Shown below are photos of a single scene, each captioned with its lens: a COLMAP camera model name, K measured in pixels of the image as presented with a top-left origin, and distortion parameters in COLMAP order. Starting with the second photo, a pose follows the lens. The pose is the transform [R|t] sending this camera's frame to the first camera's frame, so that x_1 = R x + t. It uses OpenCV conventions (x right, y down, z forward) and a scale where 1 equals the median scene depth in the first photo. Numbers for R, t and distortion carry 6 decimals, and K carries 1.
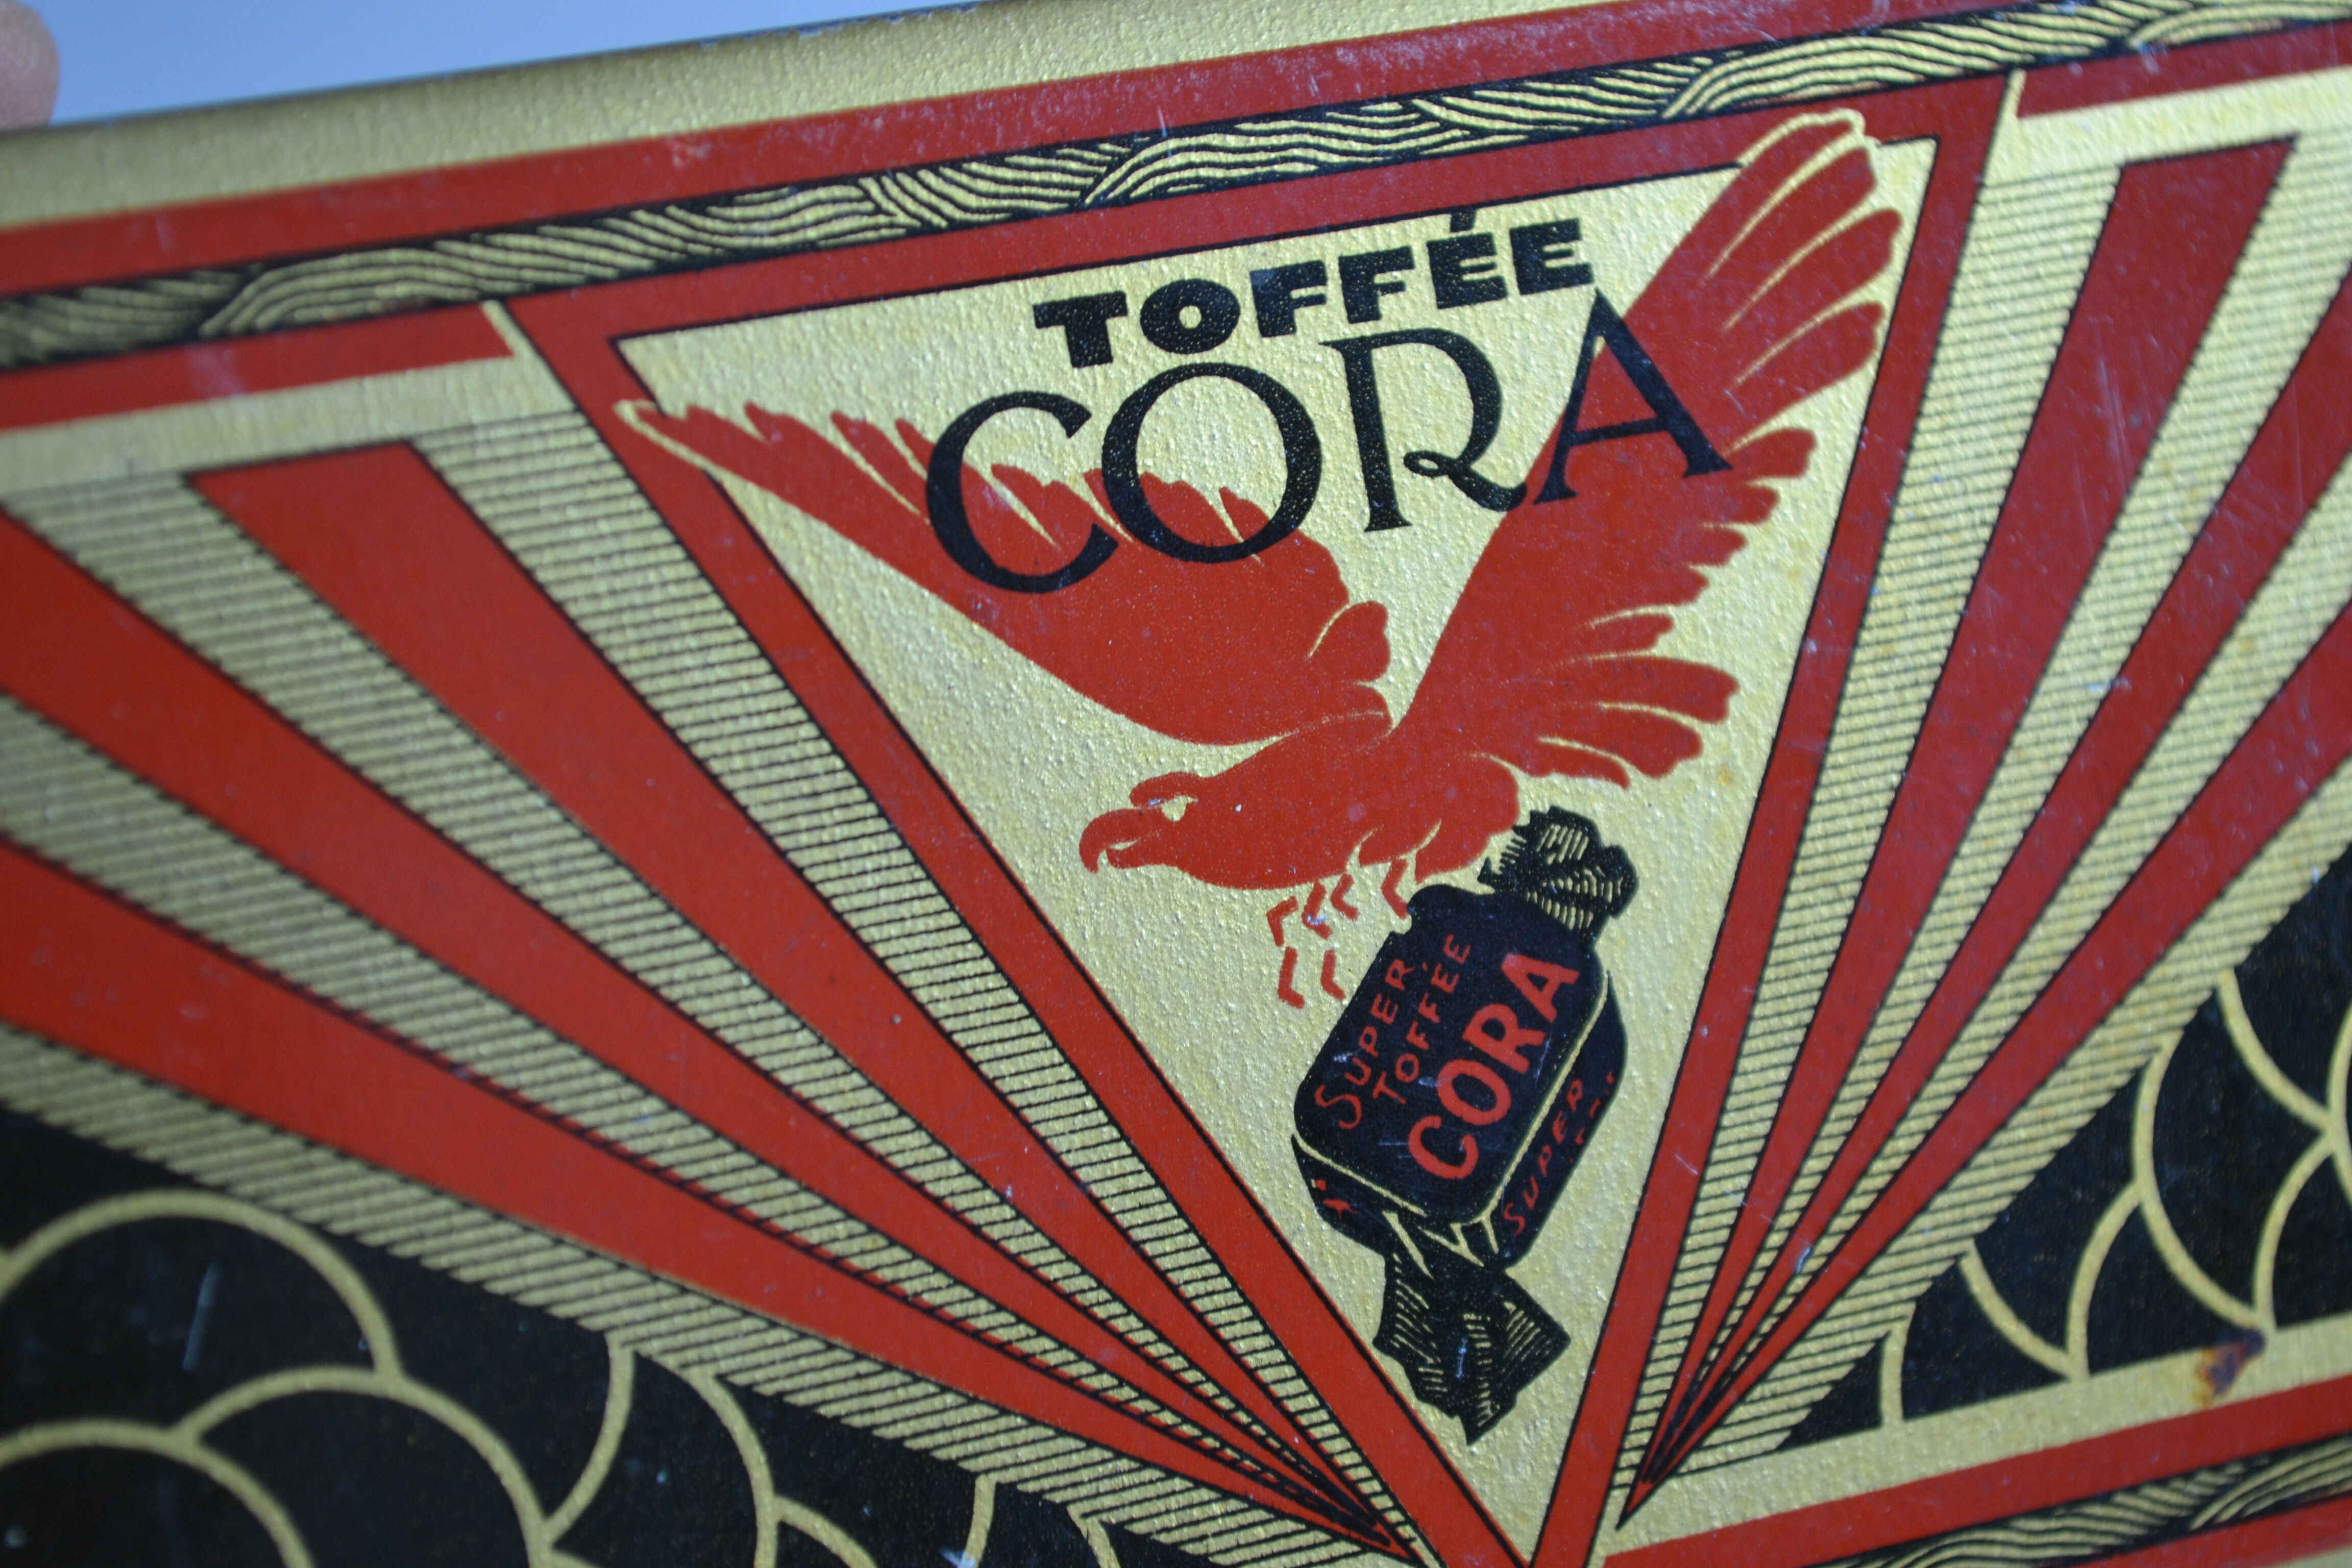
lens RADIAL K [[5127.5, 0, 1176.0], [0, 5127.5, 784.0], [0, 0, 1]] dist [0.050351, -0.173860]
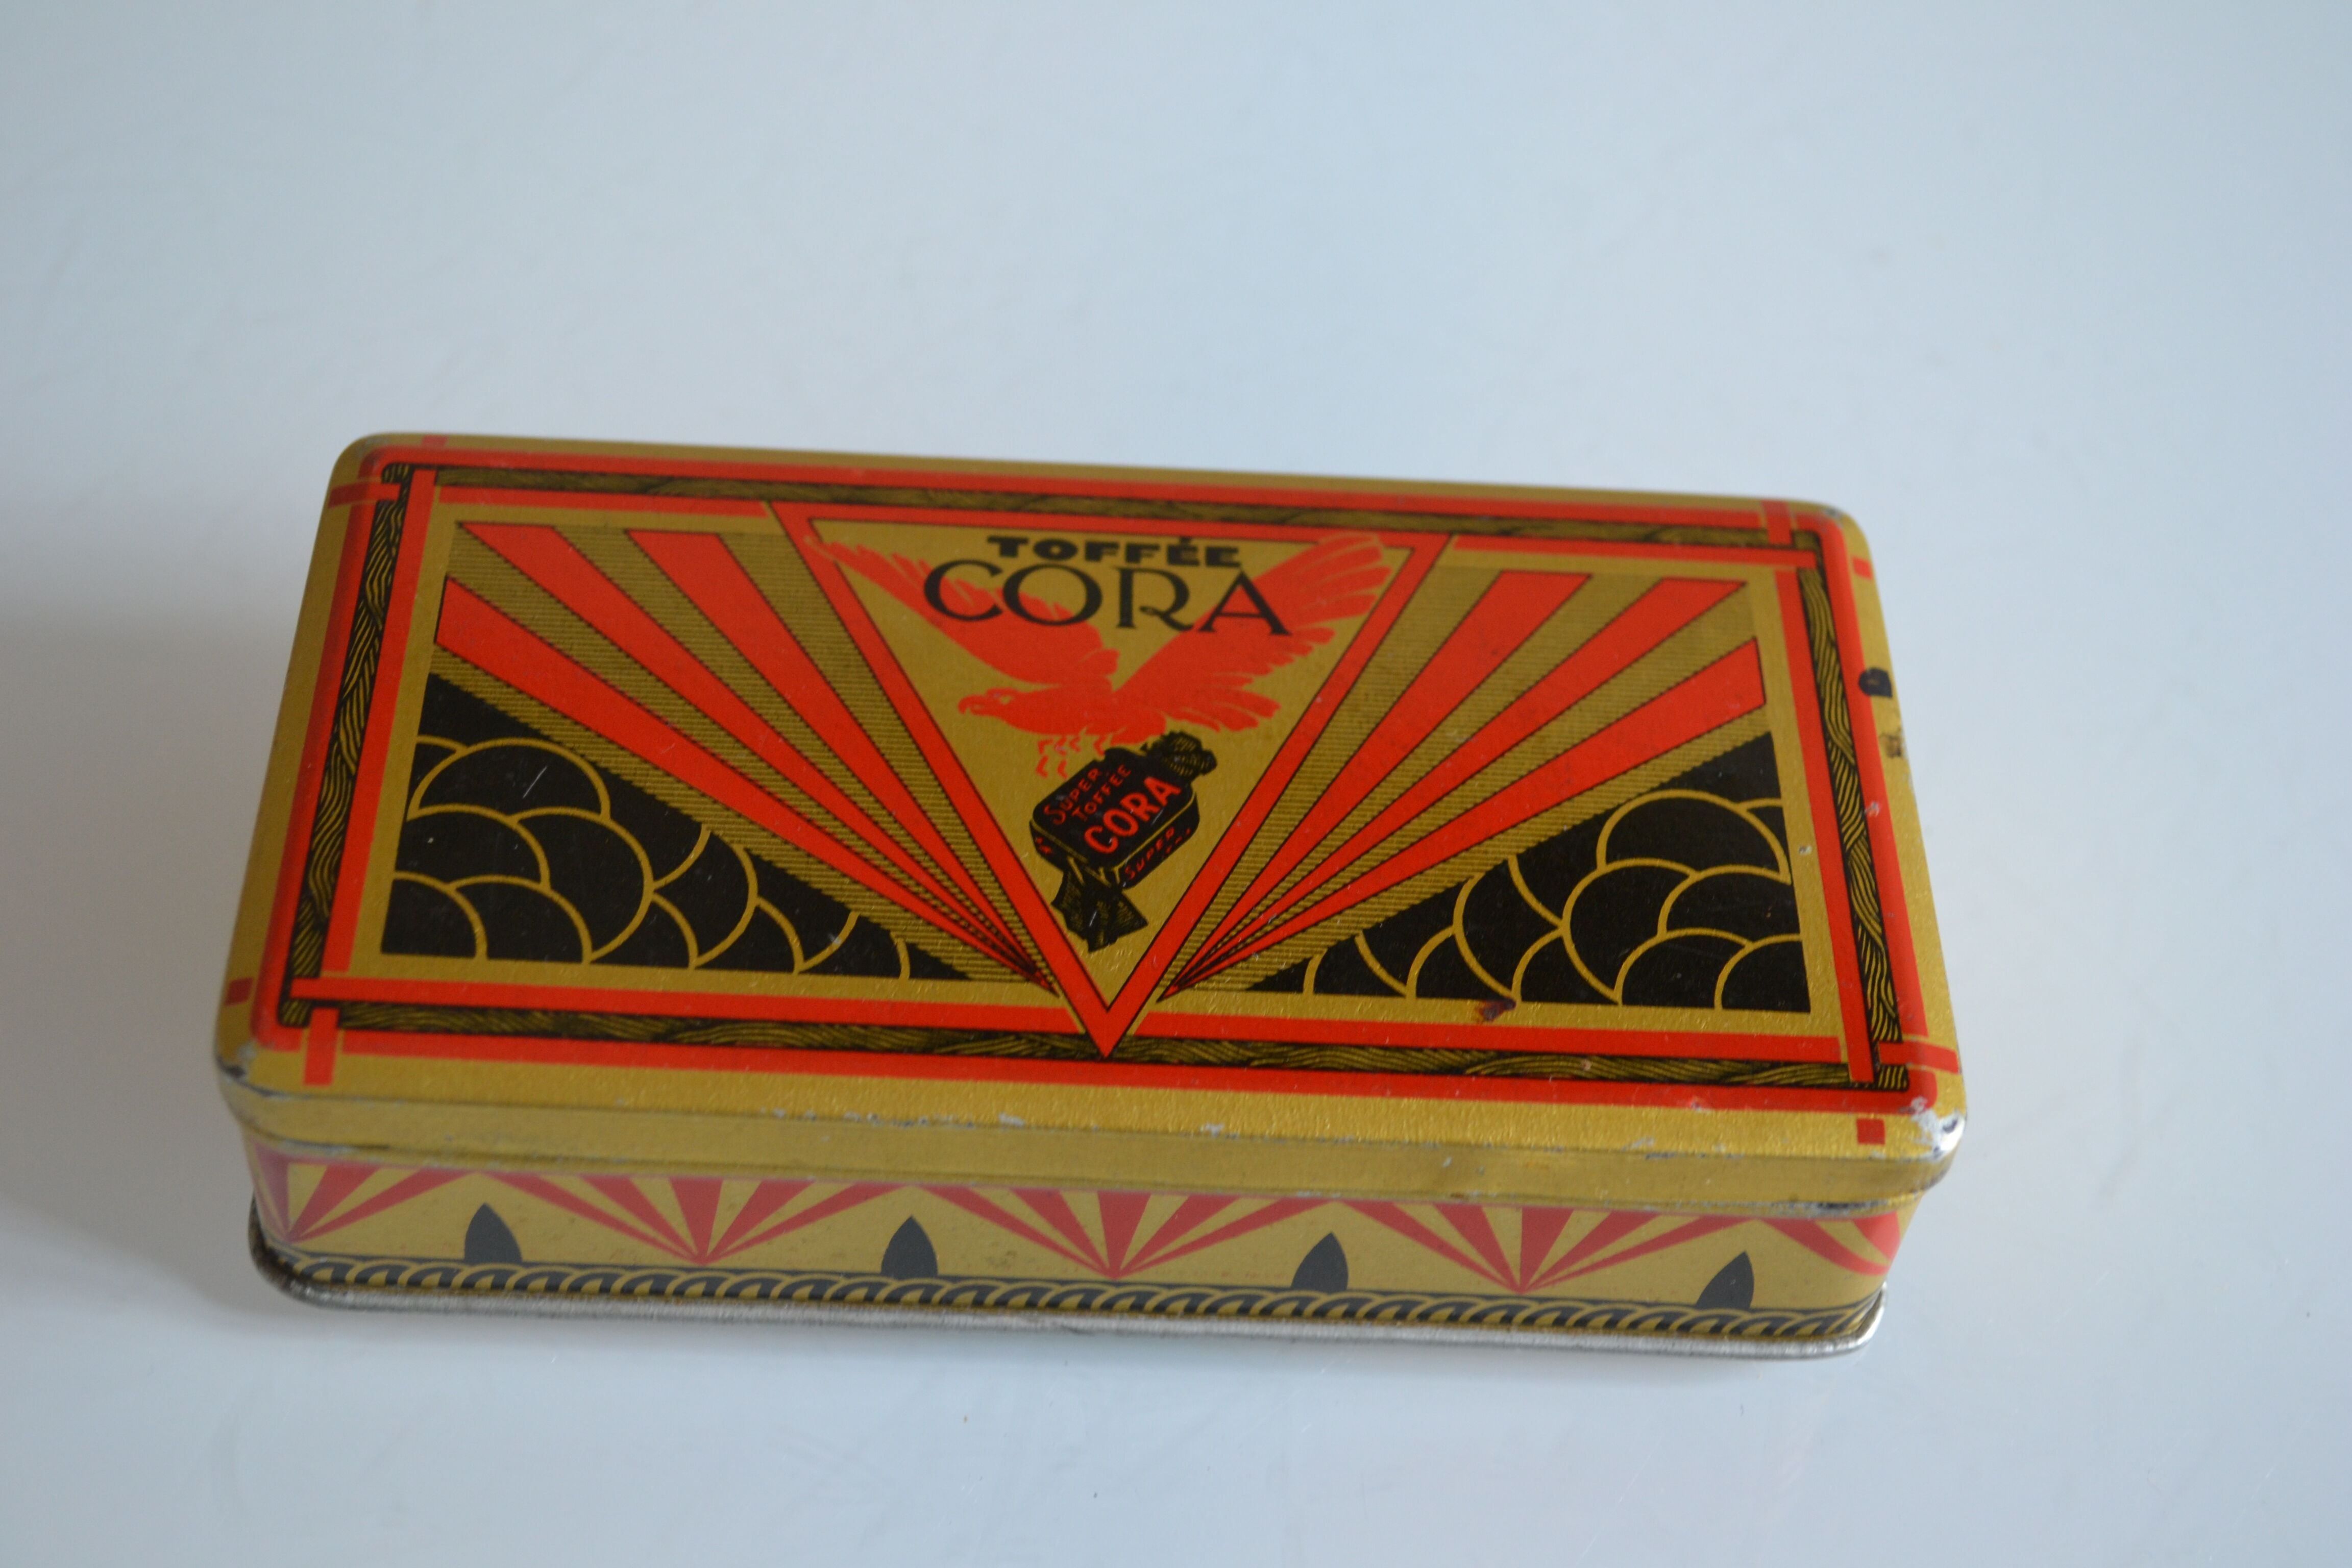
lens RADIAL K [[3494.5, 0, 1176.0], [0, 3494.5, 784.0], [0, 0, 1]] dist [-0.028147, 0.061235]
pose [[0.953705, -0.031368, -0.299103, 0.528428], [-0.171313, 0.760752, -0.626026, 0.979245], [0.247180, 0.648284, 0.720160, -0.075863]]
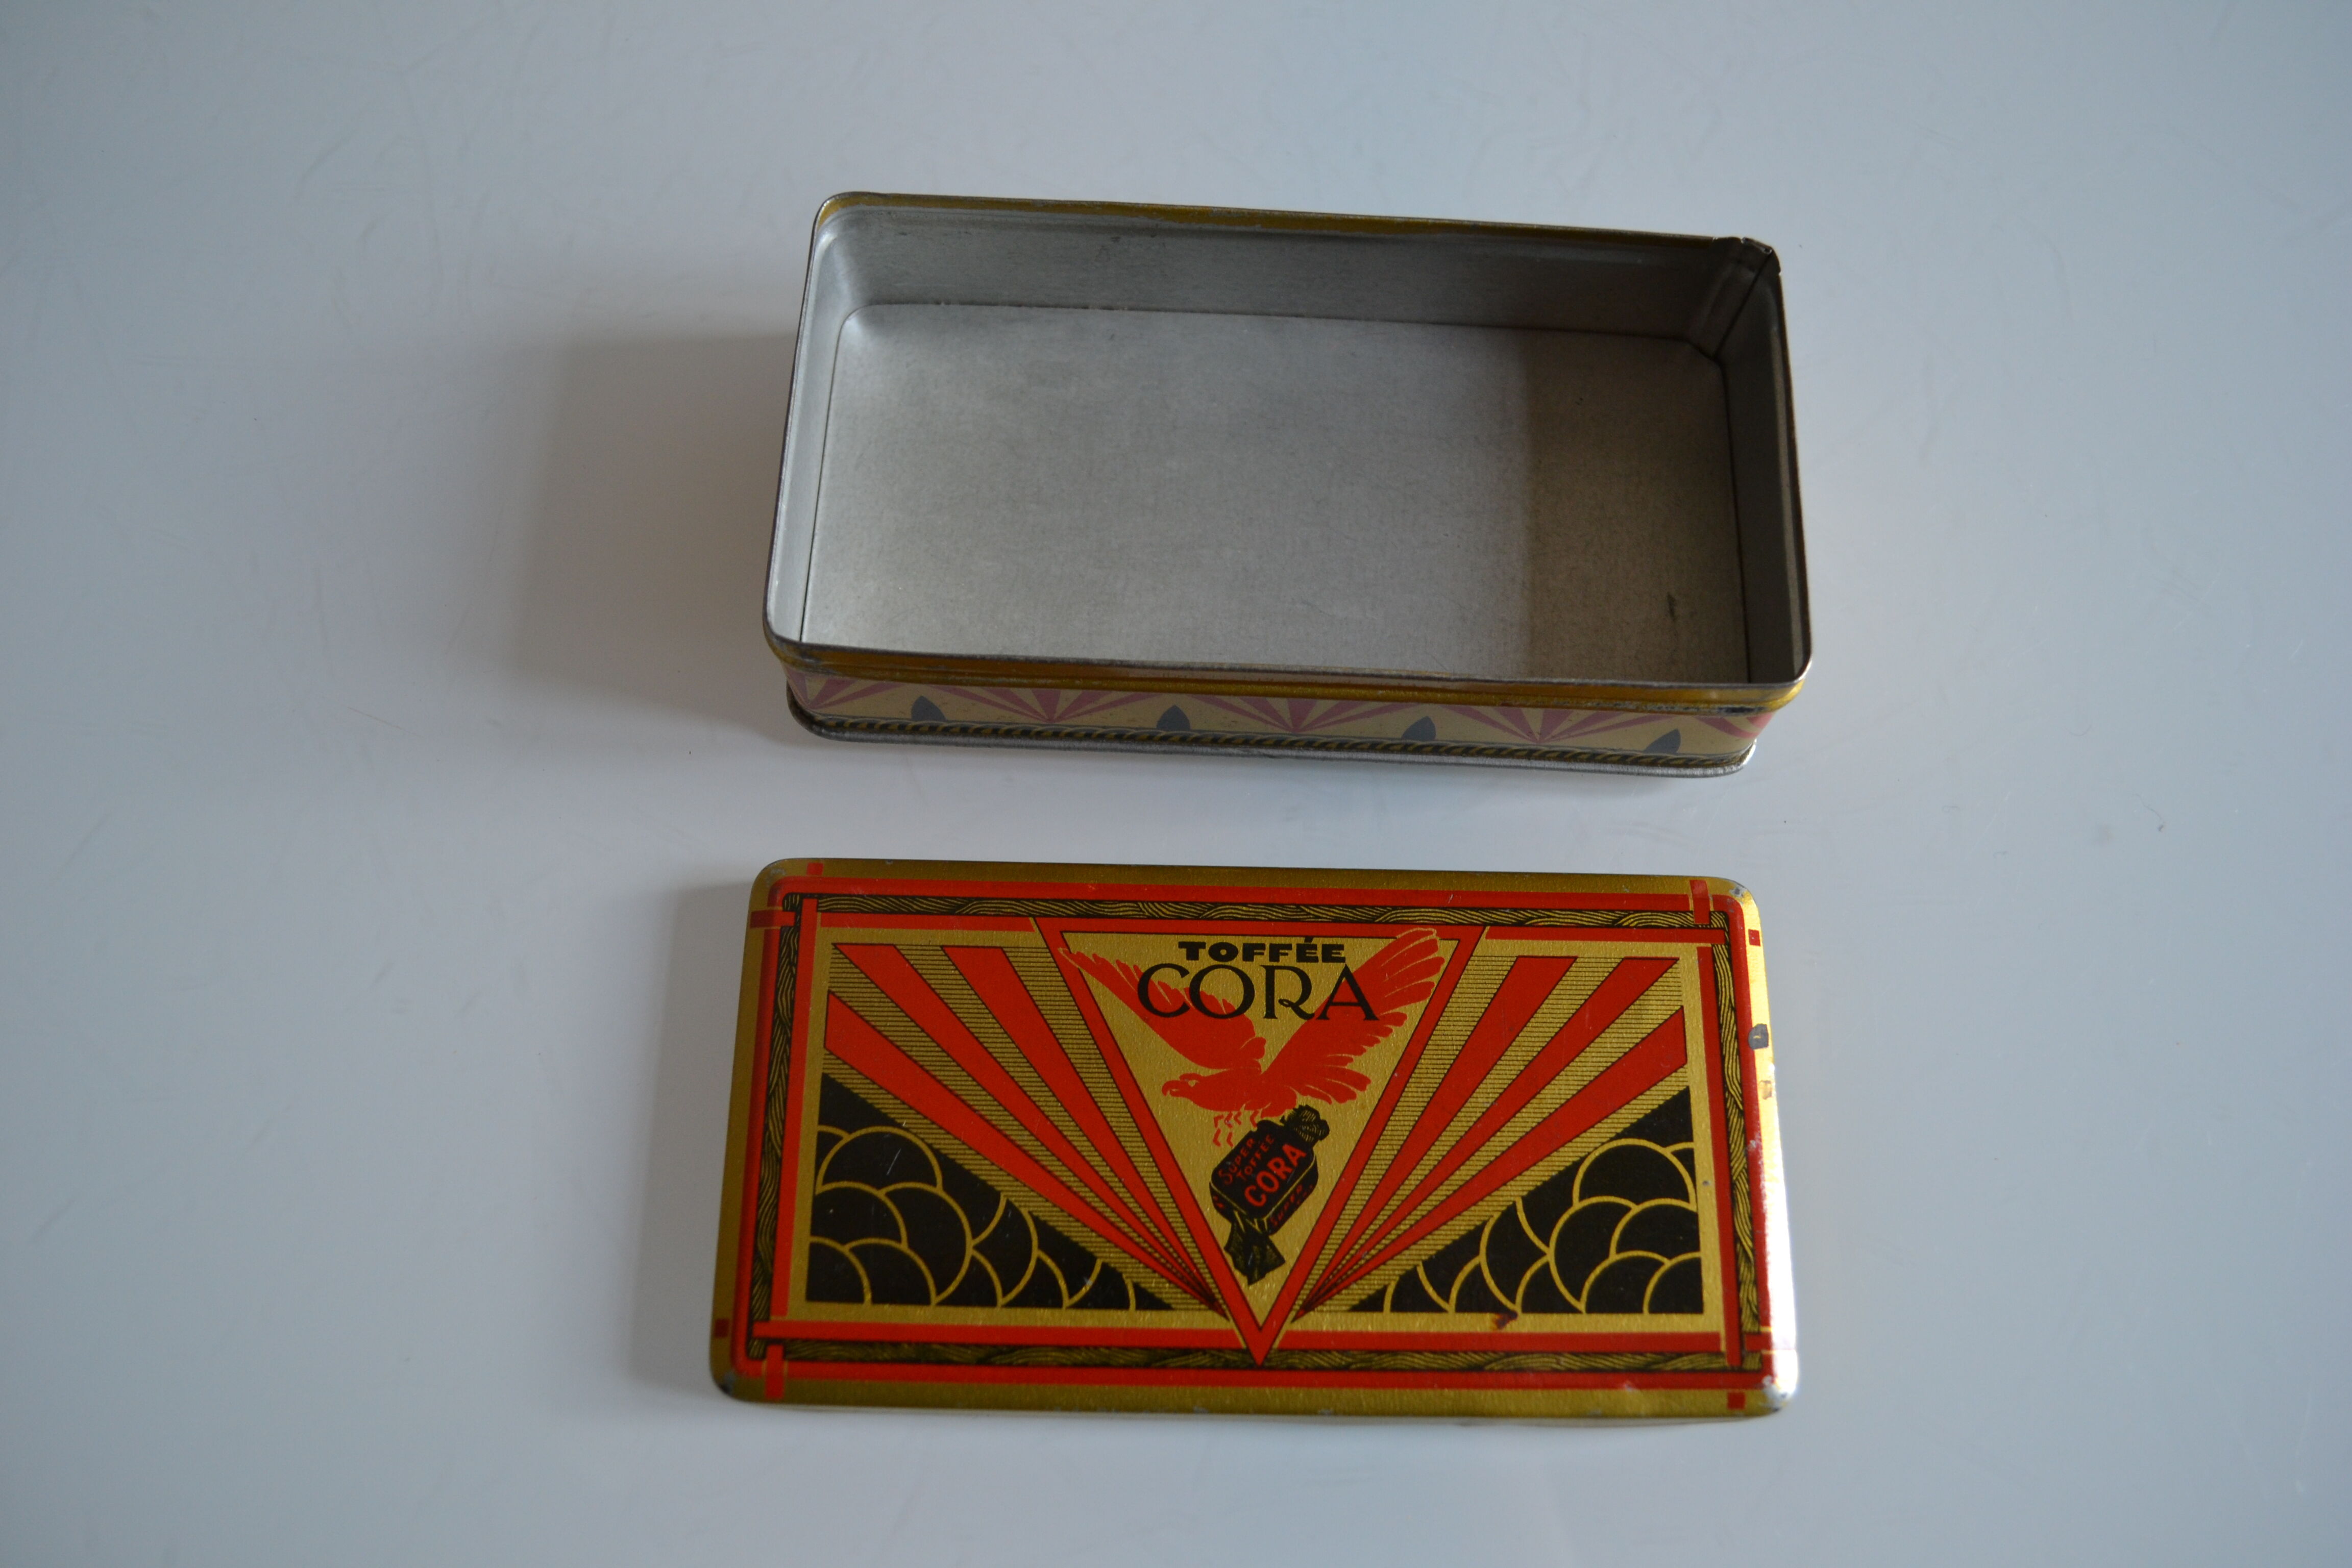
lens RADIAL K [[1909.3, 0, 1176.0], [0, 1909.3, 784.0], [0, 0, 1]] dist [-0.083426, -0.002483]
pose [[0.936332, 0.067502, -0.344565, 0.420339], [-0.189756, 0.922972, -0.334836, 0.251814], [0.295422, 0.378902, 0.877017, -0.226208]]
